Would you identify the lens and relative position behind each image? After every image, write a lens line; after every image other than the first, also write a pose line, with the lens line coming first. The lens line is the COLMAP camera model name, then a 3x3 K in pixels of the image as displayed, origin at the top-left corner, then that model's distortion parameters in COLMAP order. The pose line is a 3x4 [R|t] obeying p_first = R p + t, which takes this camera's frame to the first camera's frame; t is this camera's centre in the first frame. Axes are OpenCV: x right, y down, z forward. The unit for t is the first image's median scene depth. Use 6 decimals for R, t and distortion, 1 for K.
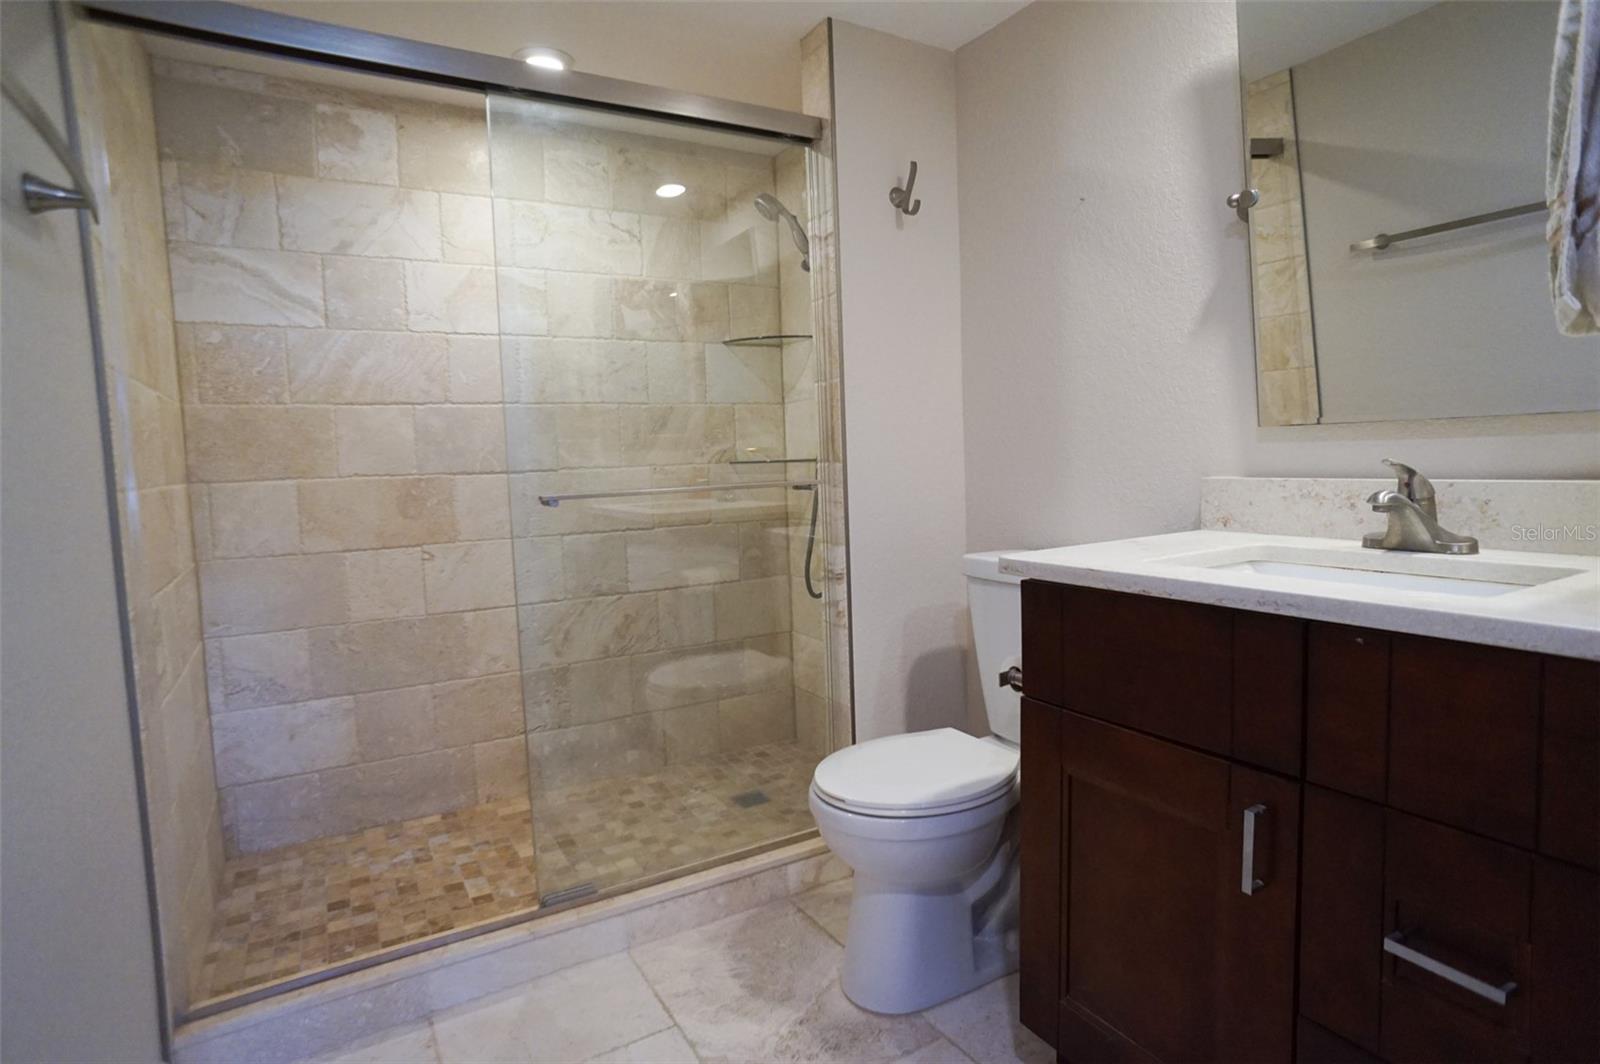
lens RADIAL K [[847.9, 0, 814.2], [0, 847.9, 521.3], [0, 0, 1]] dist [-0.079474, 0.050550]
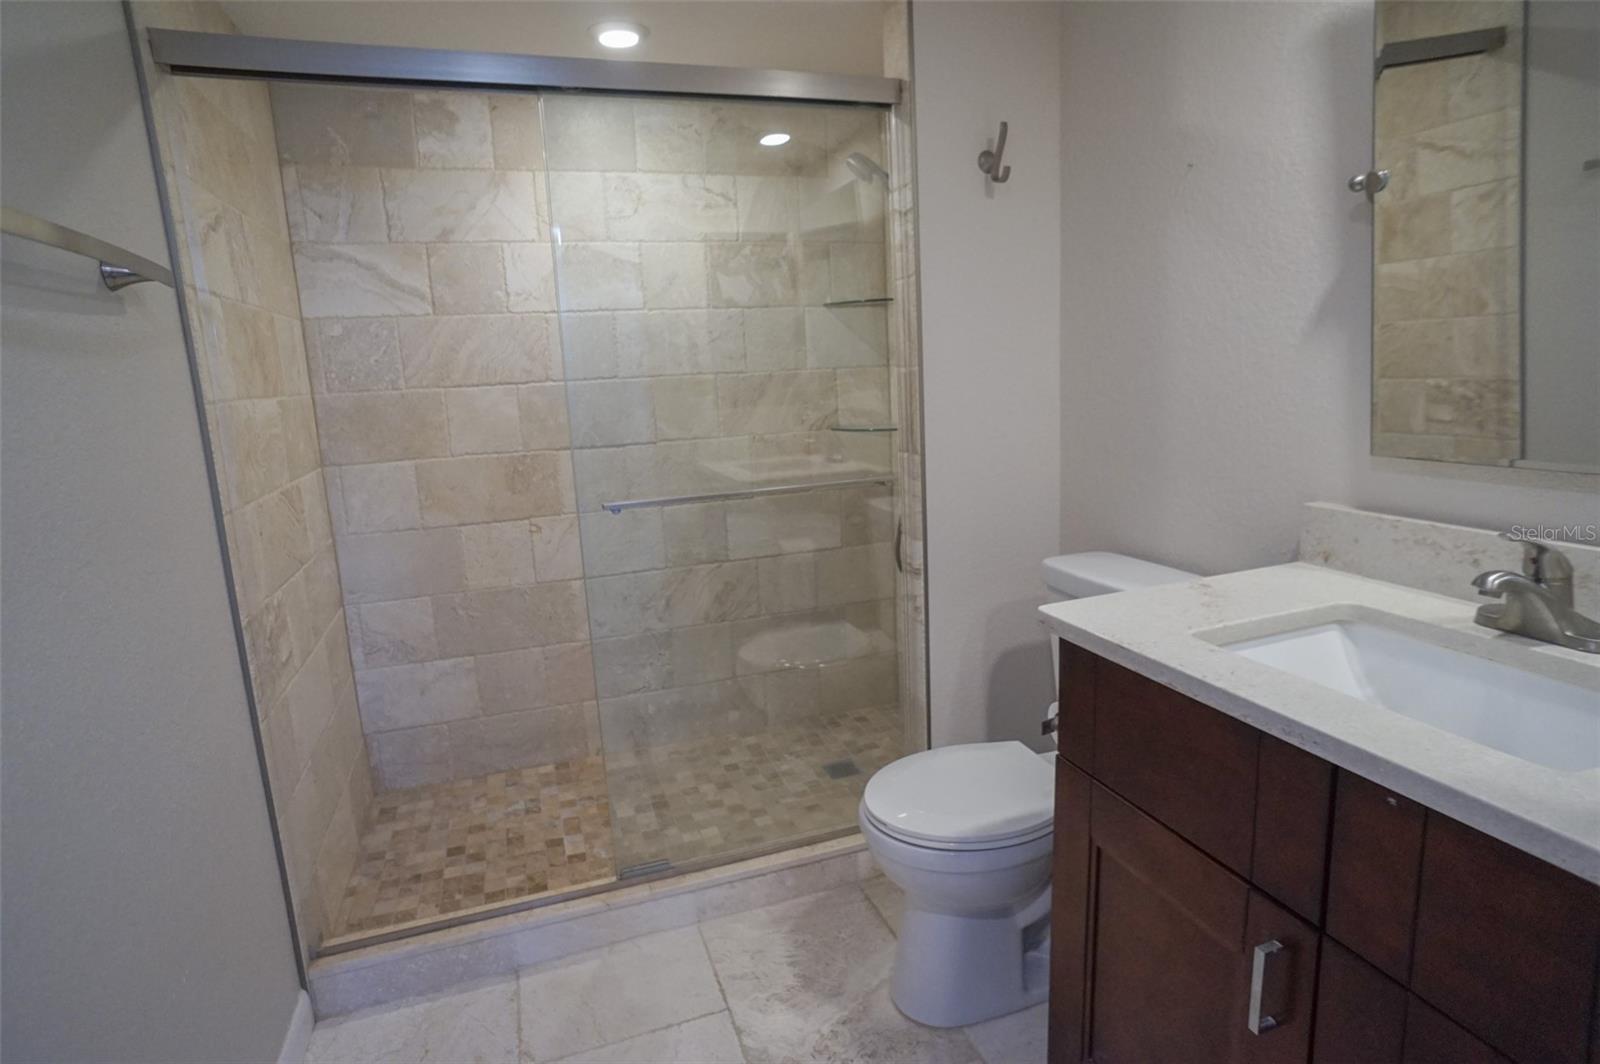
lens RADIAL K [[847.9, 0, 814.2], [0, 847.9, 521.3], [0, 0, 1]] dist [-0.079474, 0.050550]
pose [[0.981355, 0.024100, -0.190688, 0.094856], [-0.002867, 0.993833, 0.110852, -0.096226], [0.192183, -0.108239, 0.975372, 0.037409]]
